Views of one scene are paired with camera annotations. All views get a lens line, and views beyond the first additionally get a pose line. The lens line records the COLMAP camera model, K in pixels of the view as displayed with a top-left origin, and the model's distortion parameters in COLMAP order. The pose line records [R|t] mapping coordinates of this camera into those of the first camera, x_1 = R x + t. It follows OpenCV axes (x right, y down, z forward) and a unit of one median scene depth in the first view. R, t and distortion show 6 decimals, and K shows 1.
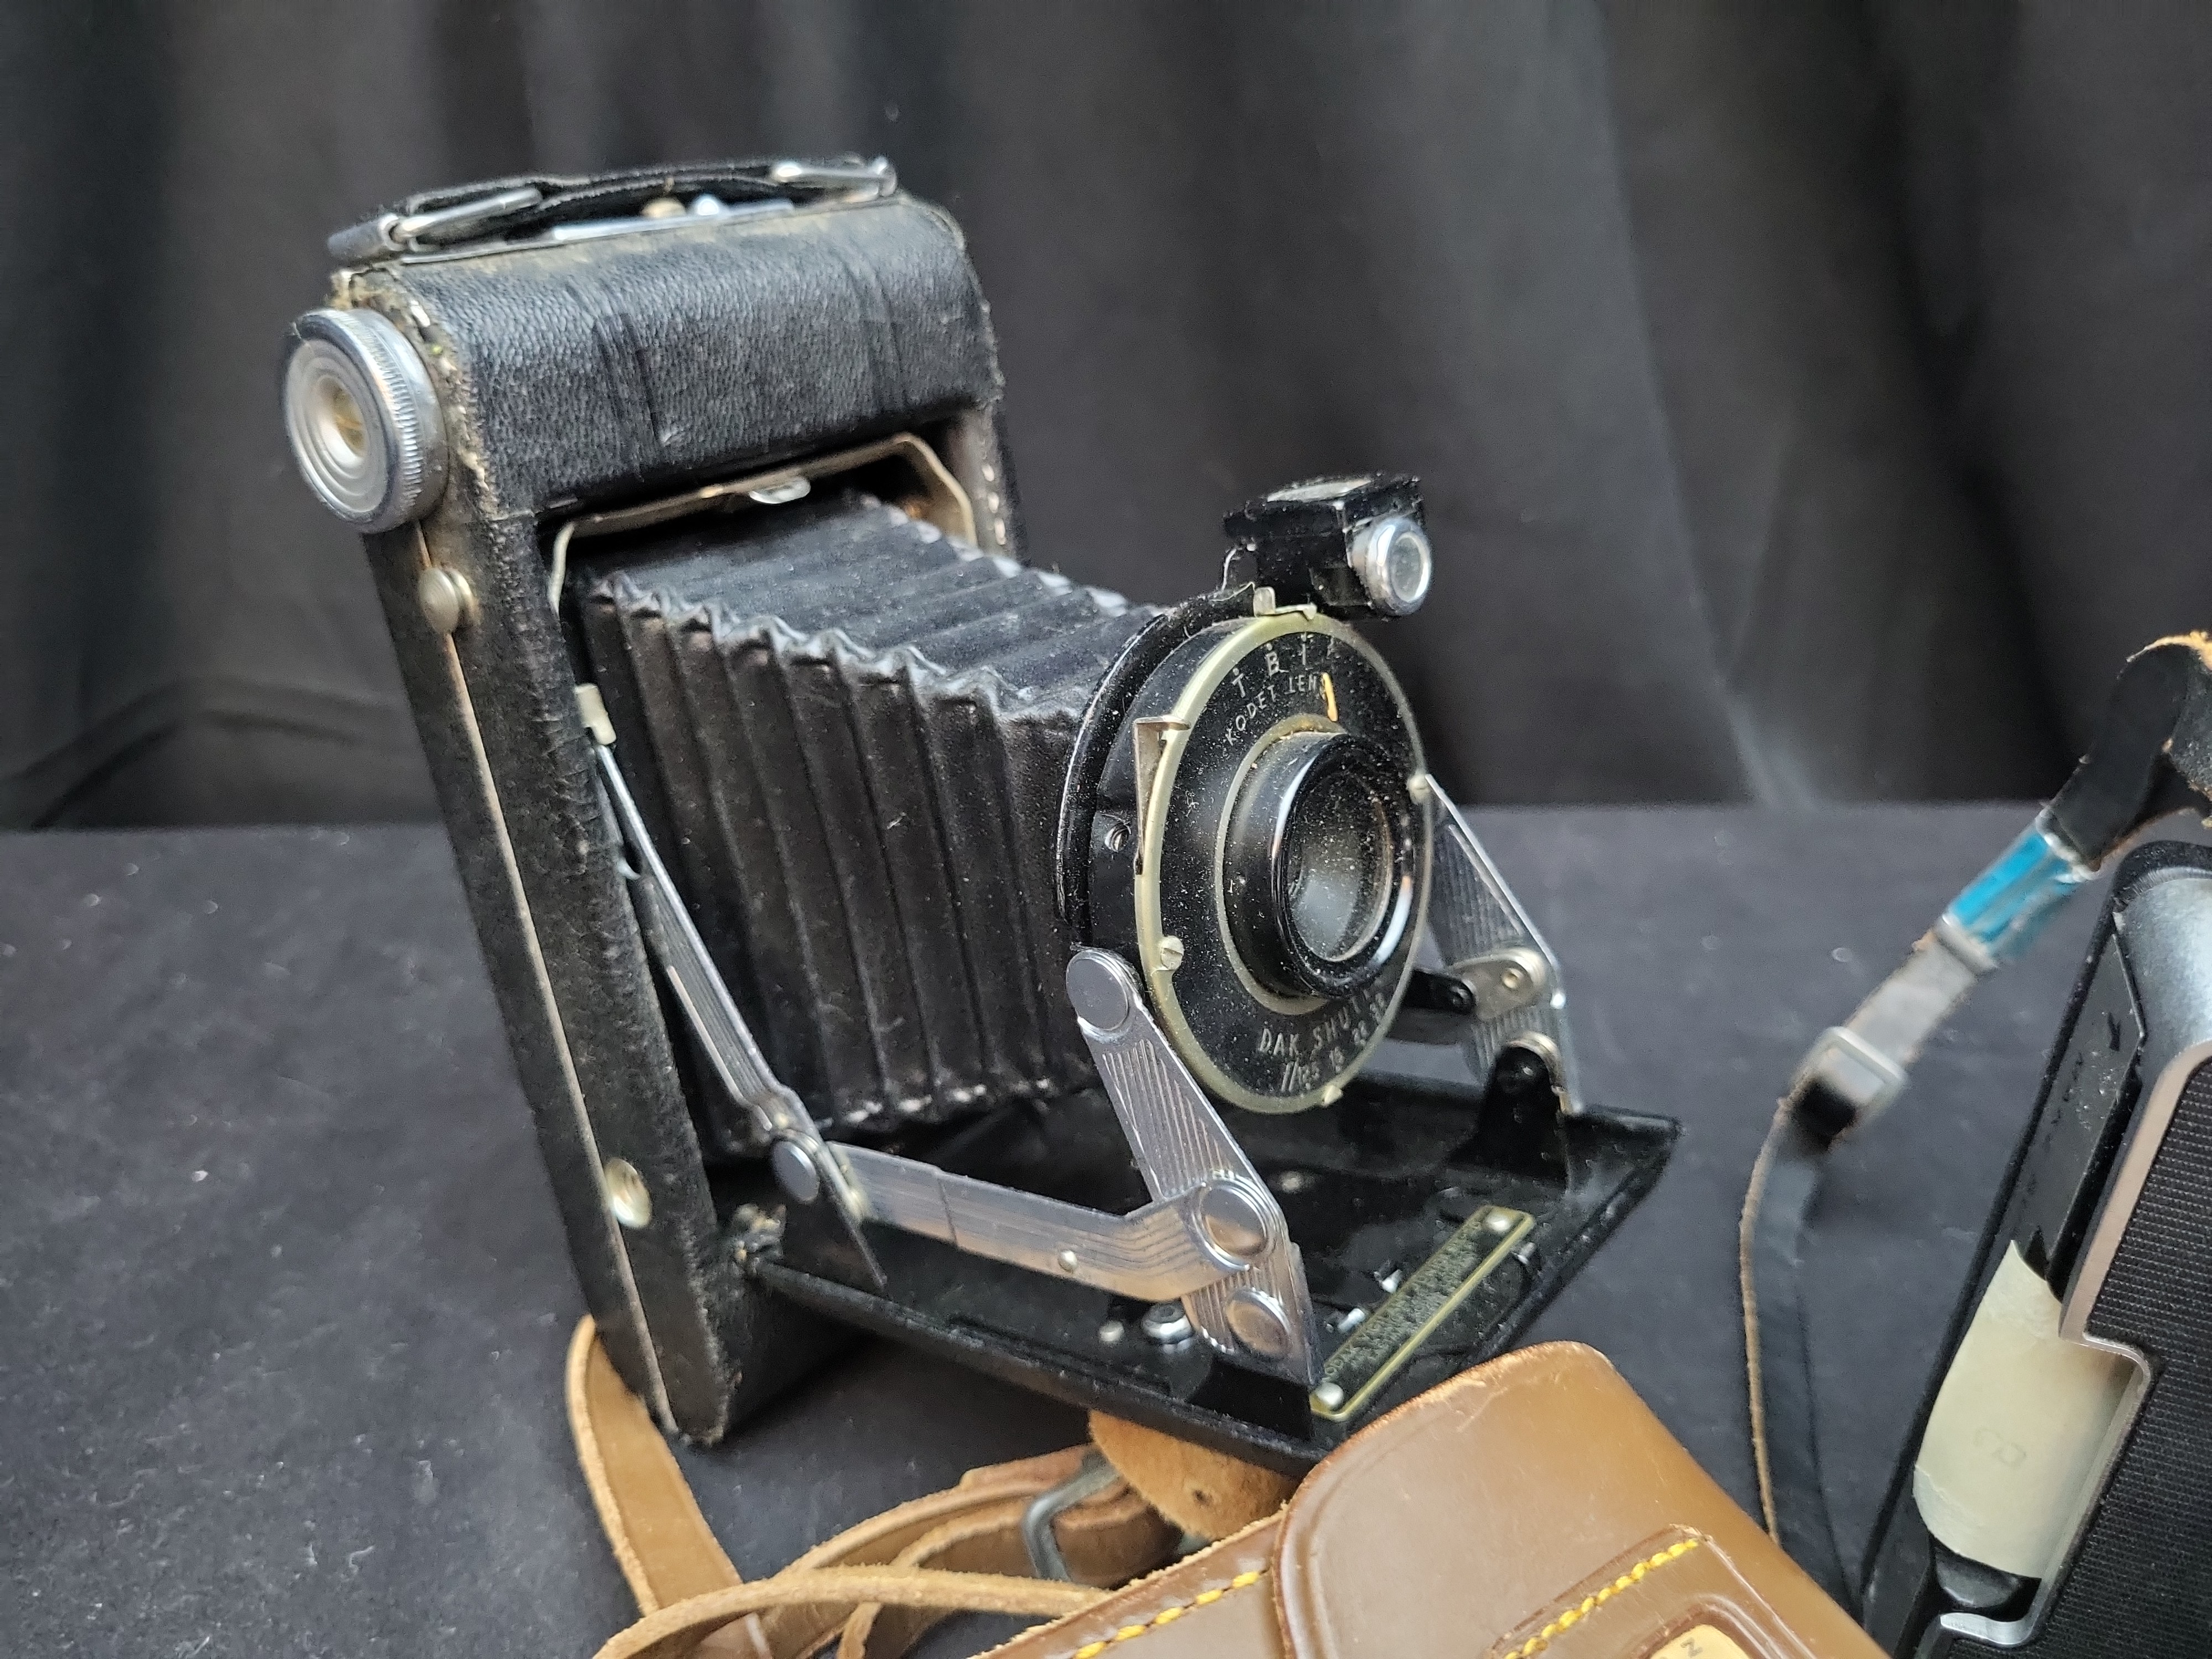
lens RADIAL K [[1712.1, 0, 1106.0], [0, 1712.1, 829.5], [0, 0, 1]] dist [-0.003207, -0.006658]
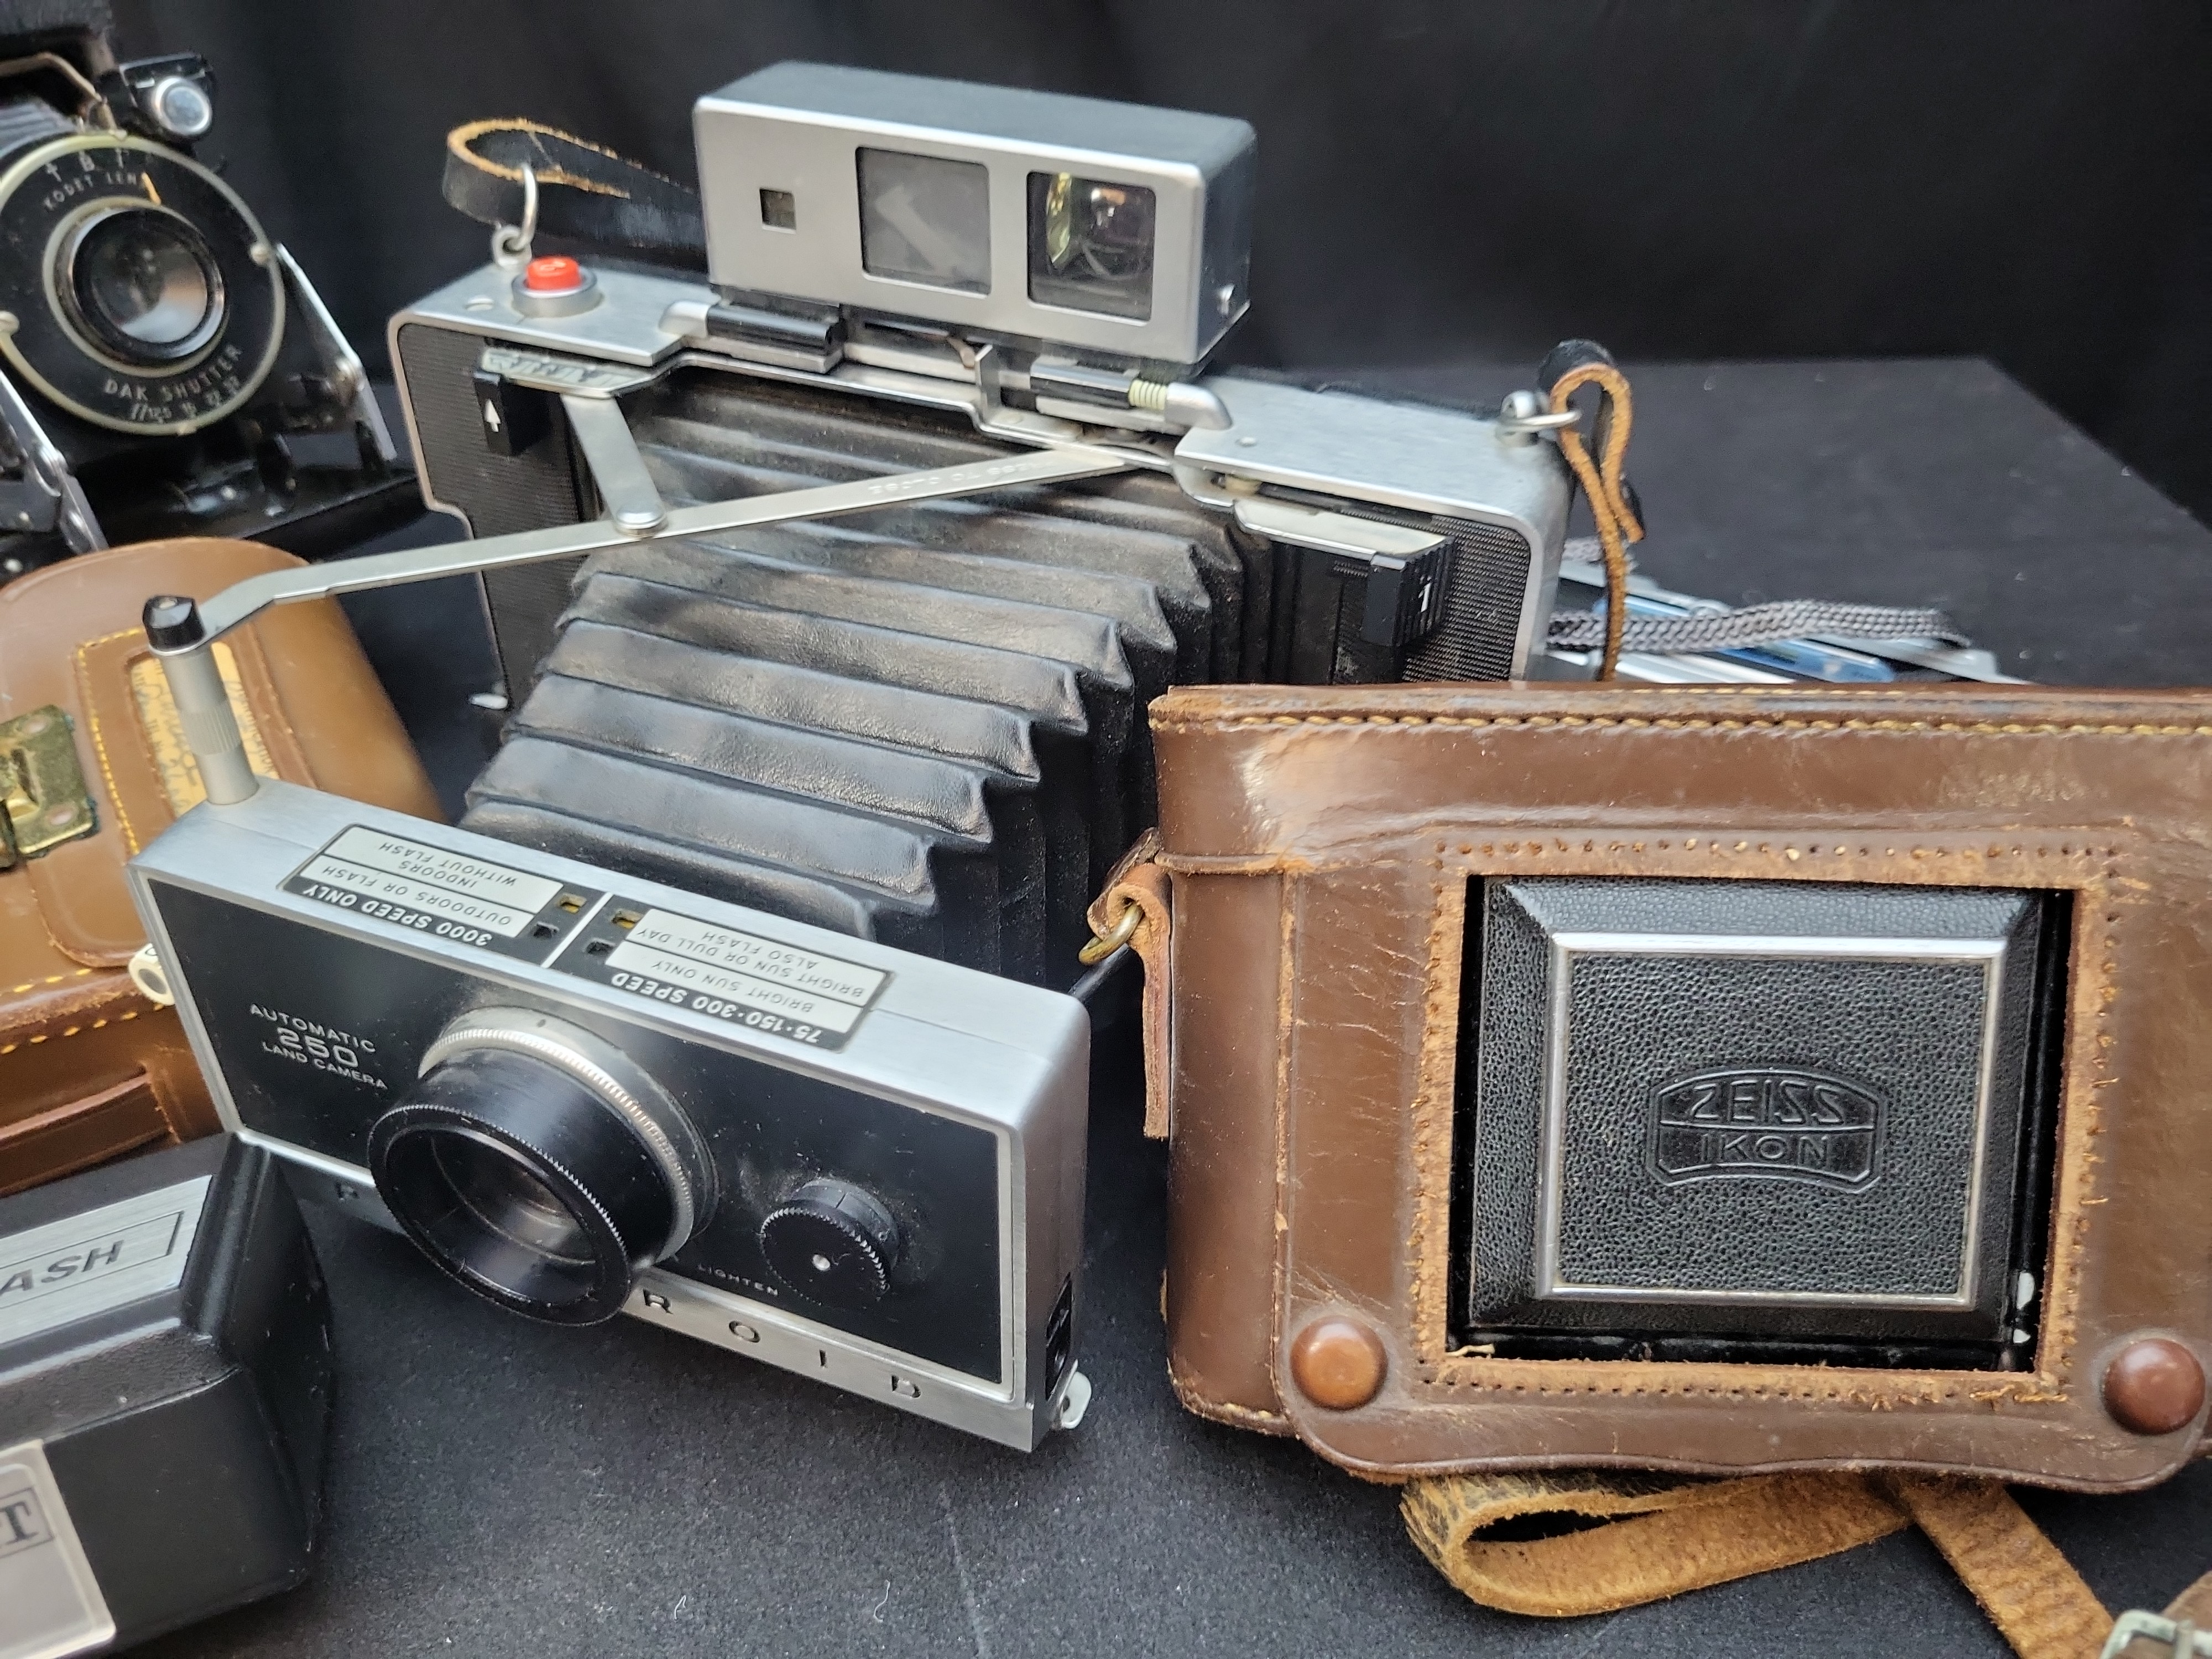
lens RADIAL K [[1712.1, 0, 1106.0], [0, 1712.1, 829.5], [0, 0, 1]] dist [-0.003207, -0.006658]
pose [[0.999385, -0.005371, -0.034642, 1.080707], [0.010351, 0.989343, 0.145234, 0.302632], [0.033493, -0.145503, 0.988791, -0.716994]]
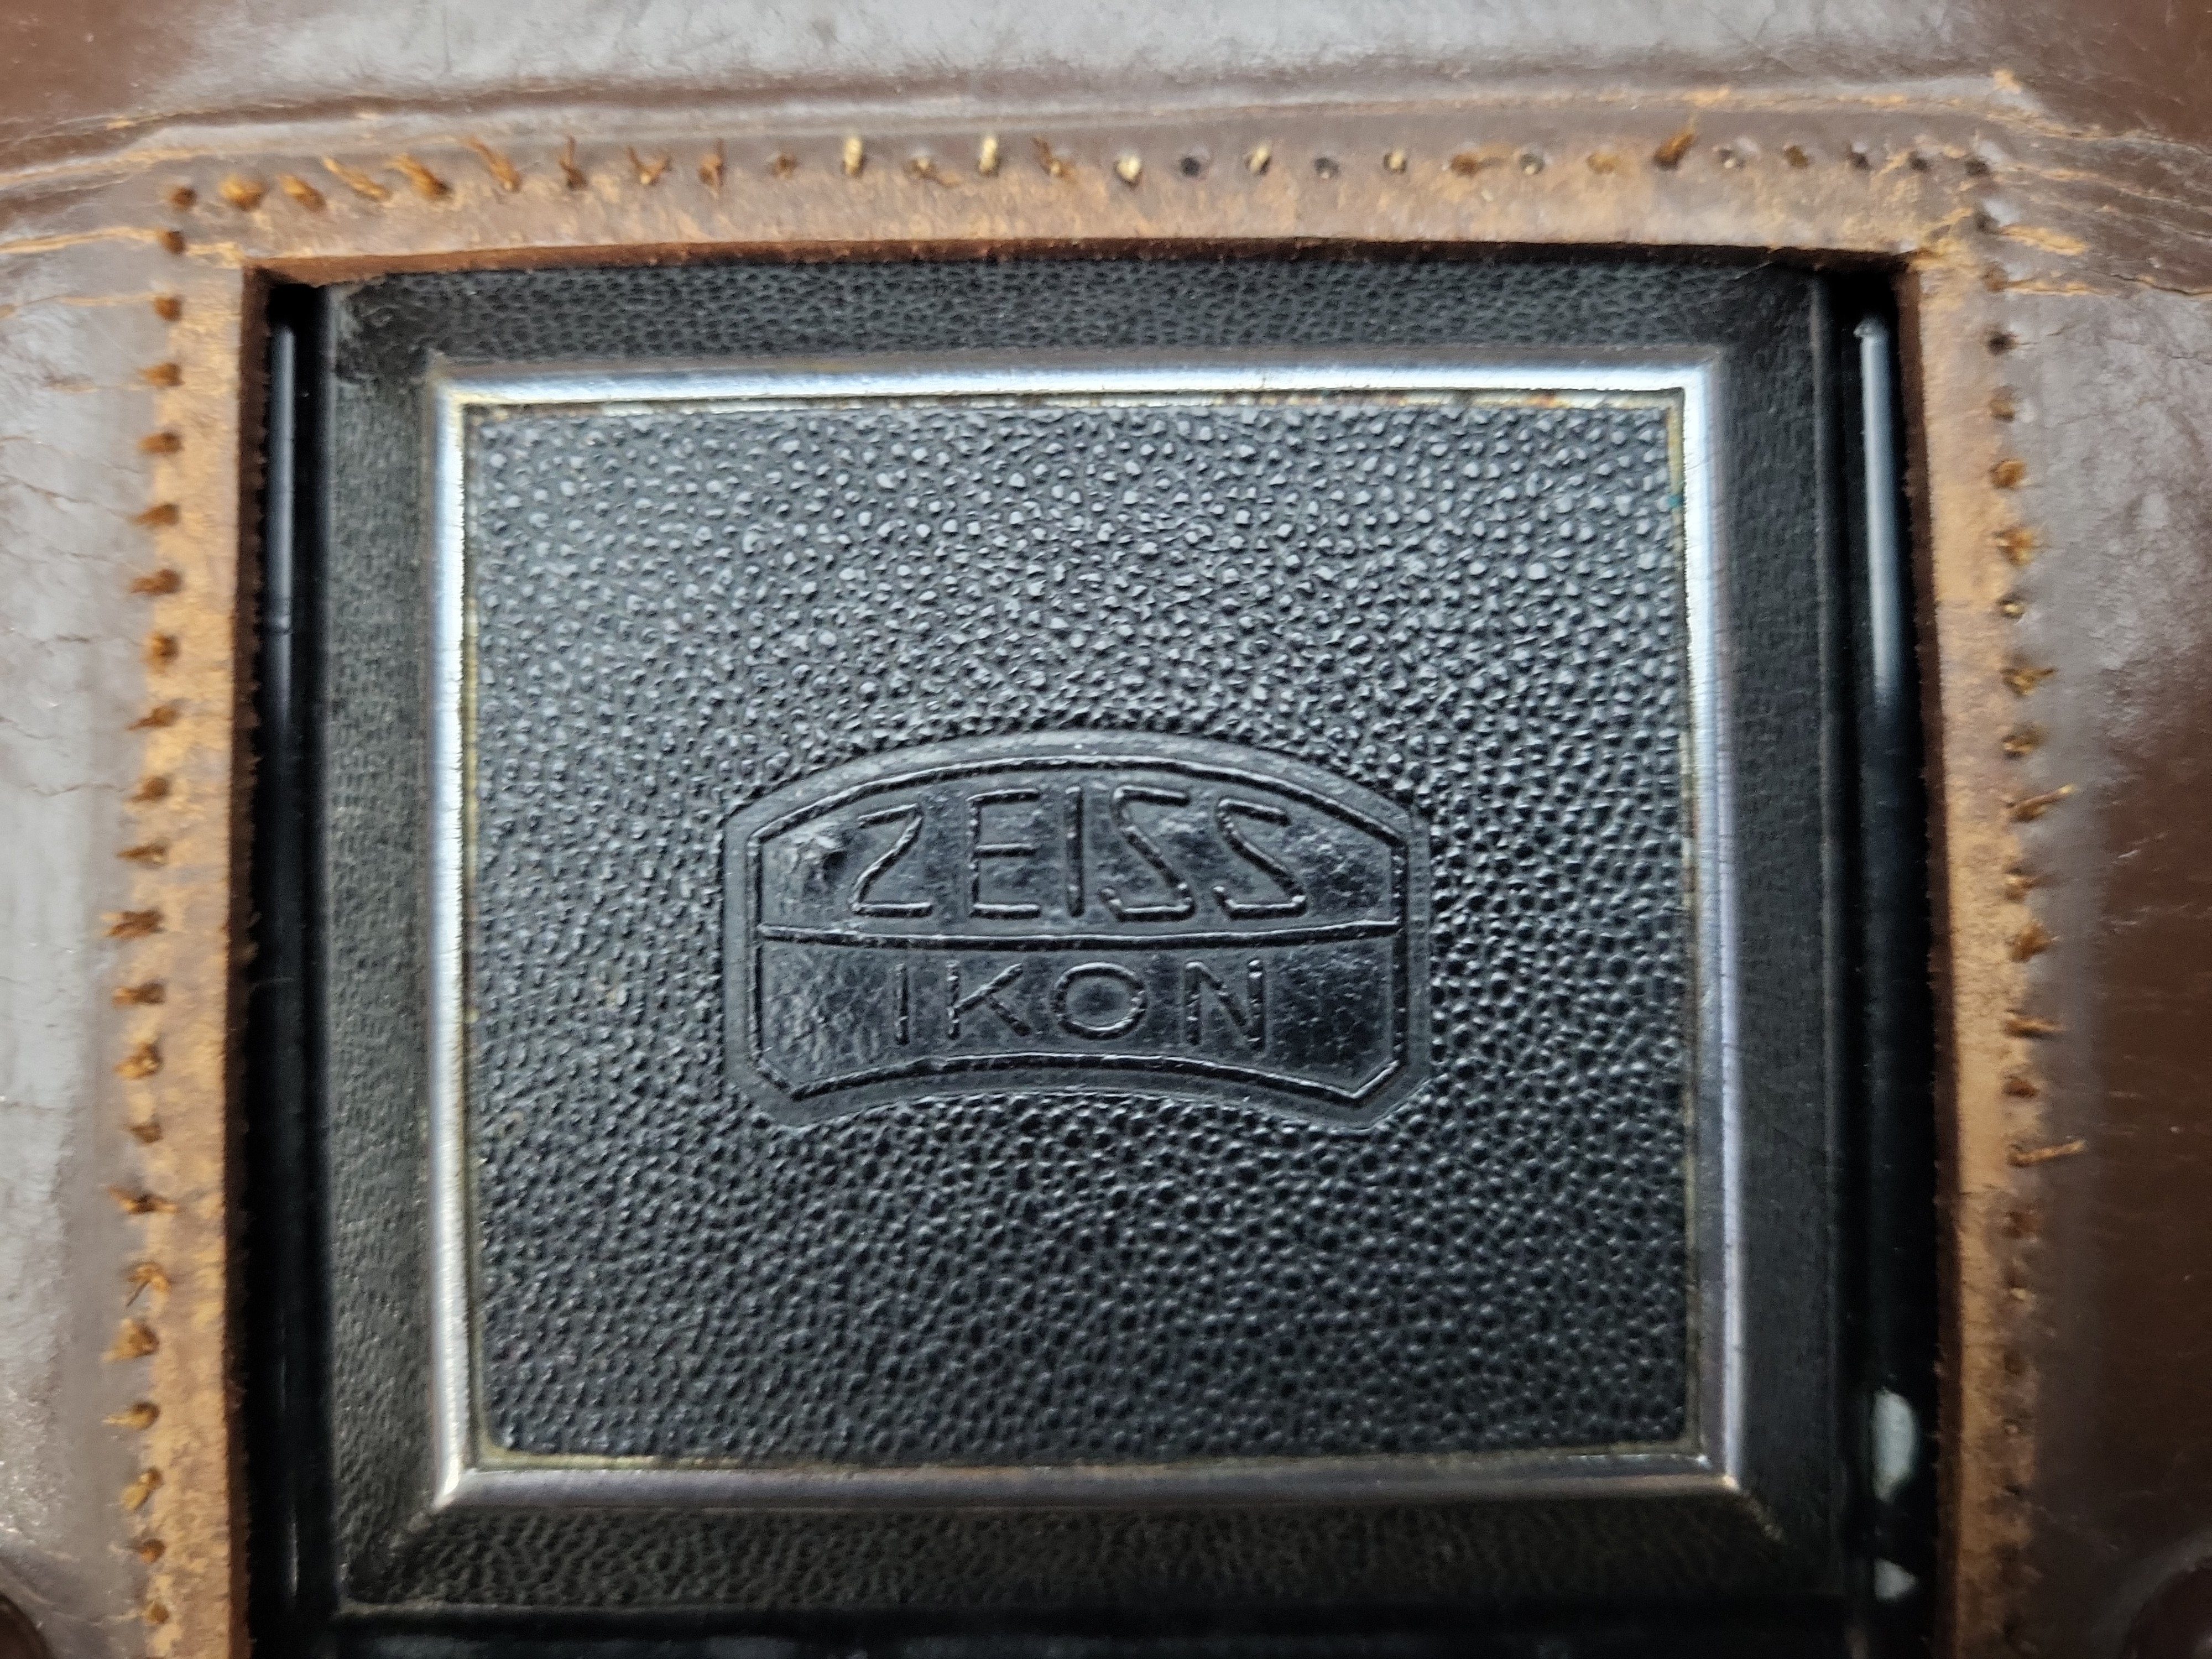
lens RADIAL K [[1819.1, 0, 1106.0], [0, 1819.1, 829.5], [0, 0, 1]] dist [-0.068238, 0.000369]
pose [[0.999064, -0.023596, 0.036268, 1.420698], [0.024985, 0.998952, -0.038338, 0.614516], [-0.035325, 0.039208, 0.998606, -0.095429]]
